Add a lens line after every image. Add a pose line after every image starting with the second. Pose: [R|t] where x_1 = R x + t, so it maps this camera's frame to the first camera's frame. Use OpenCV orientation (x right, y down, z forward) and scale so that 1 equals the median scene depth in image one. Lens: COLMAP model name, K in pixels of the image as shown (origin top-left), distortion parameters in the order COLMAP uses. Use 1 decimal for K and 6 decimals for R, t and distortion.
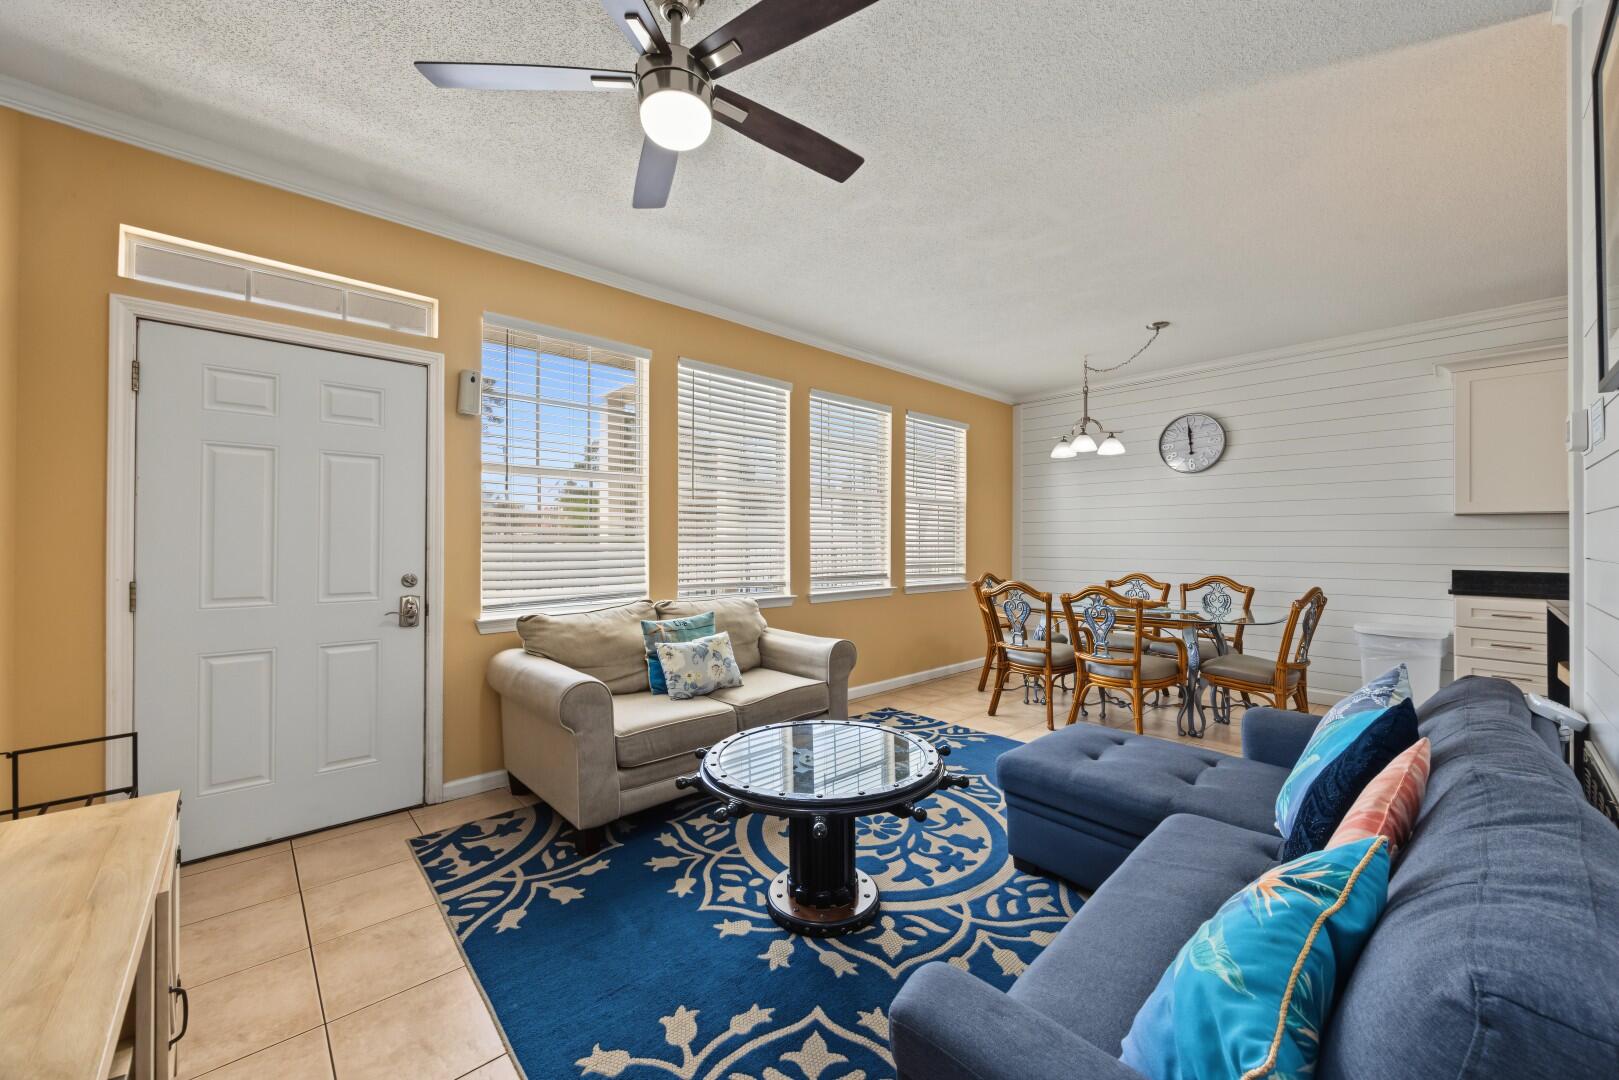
lens RADIAL K [[610.7, 0, 809.5], [0, 610.7, 540.0], [0, 0, 1]] dist [-0.011587, -0.000086]
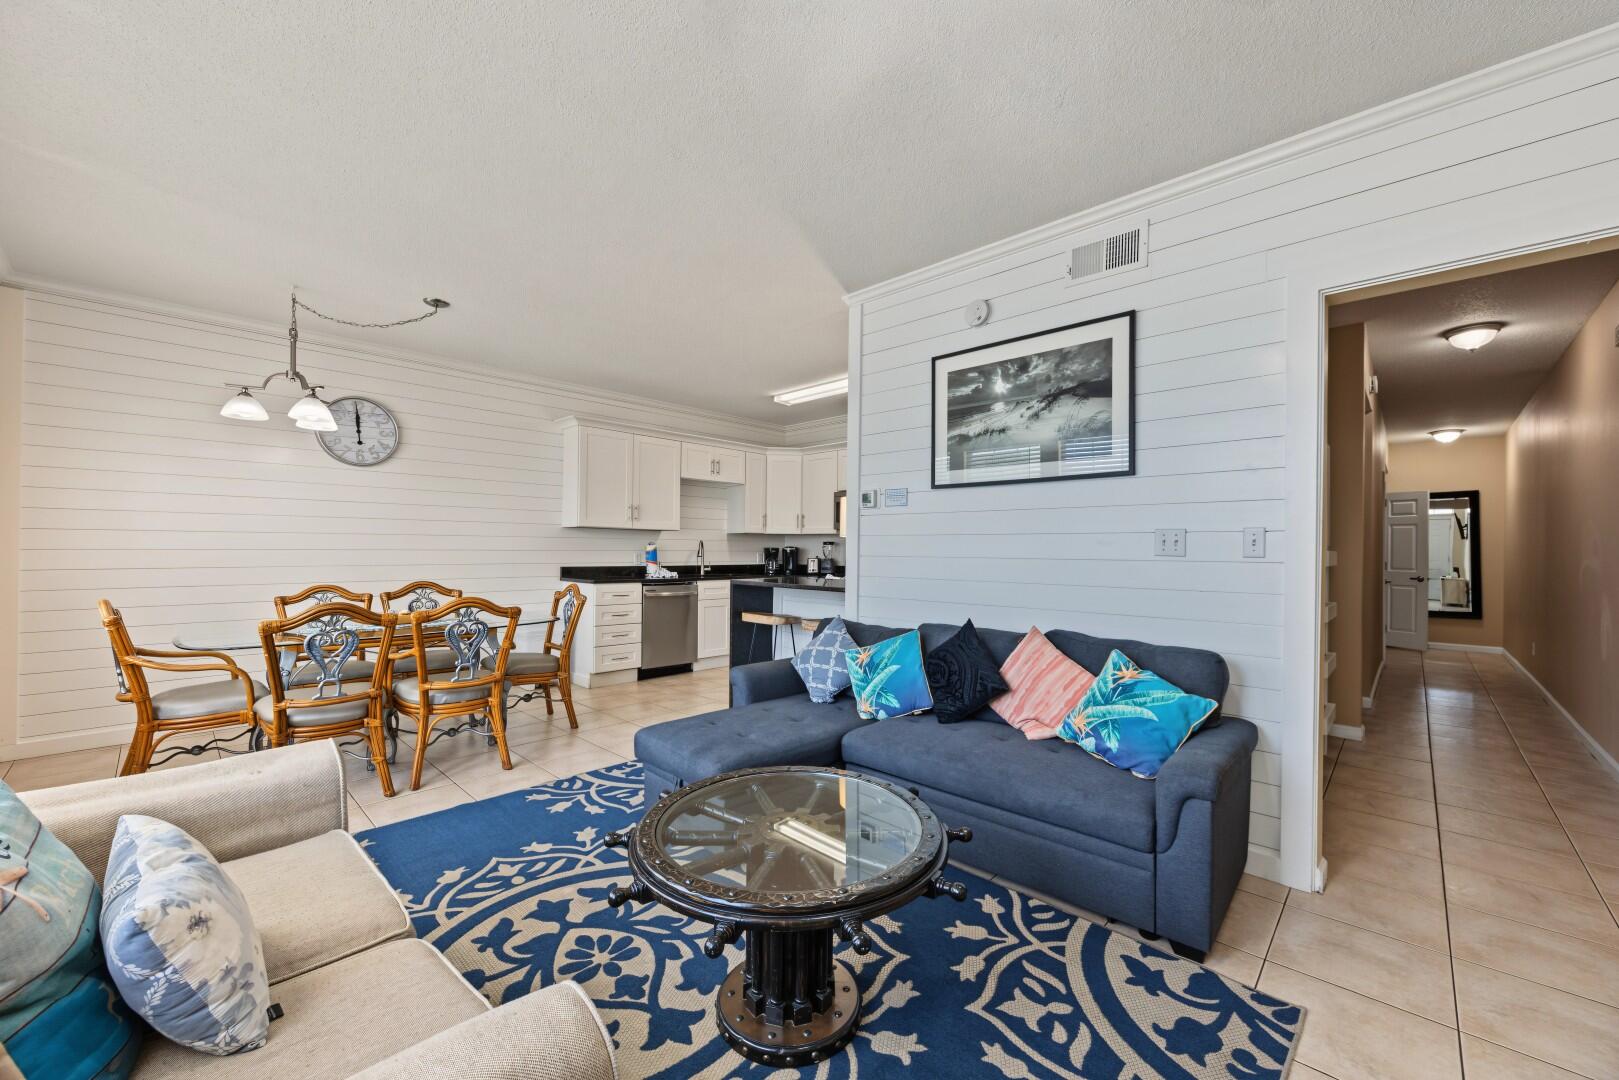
lens RADIAL K [[623.8, 0, 824.0], [0, 623.8, 536.0], [0, 0, 1]] dist [-0.000655, 0.000080]
pose [[-0.064033, 0.019778, 0.997752, -0.639991], [-0.011516, 0.999722, -0.020556, 0.002926], [-0.997881, -0.012806, -0.063787, 0.818442]]
